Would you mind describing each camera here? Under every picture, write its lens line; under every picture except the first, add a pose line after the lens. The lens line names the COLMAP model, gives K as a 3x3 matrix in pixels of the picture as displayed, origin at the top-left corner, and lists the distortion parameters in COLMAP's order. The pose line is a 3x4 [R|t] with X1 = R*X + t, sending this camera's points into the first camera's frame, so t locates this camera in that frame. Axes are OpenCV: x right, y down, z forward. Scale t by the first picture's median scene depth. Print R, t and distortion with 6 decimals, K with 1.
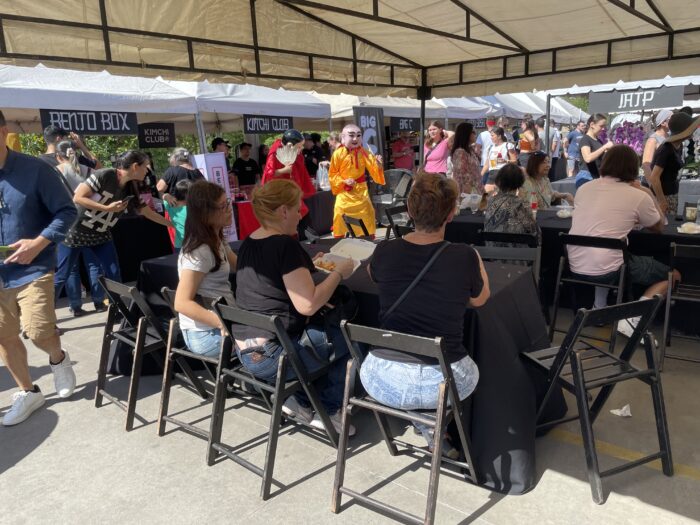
lens RADIAL K [[540.4, 0, 345.1], [0, 540.4, 259.3], [0, 0, 1]] dist [0.074323, -0.100628]
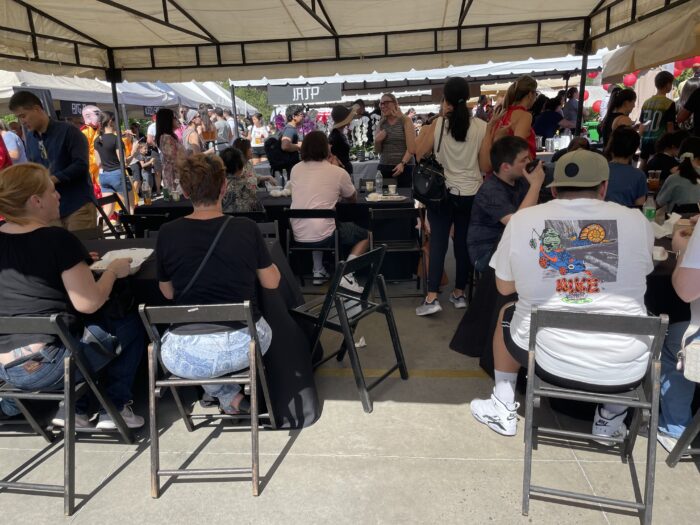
lens RADIAL K [[540.4, 0, 343.8], [0, 540.4, 266.6], [0, 0, 1]] dist [0.074323, -0.100628]
pose [[0.829076, -0.133815, 0.542887, -0.196936], [0.118061, 0.990944, 0.063959, 0.021430], [-0.546530, 0.011067, 0.837367, -0.021872]]
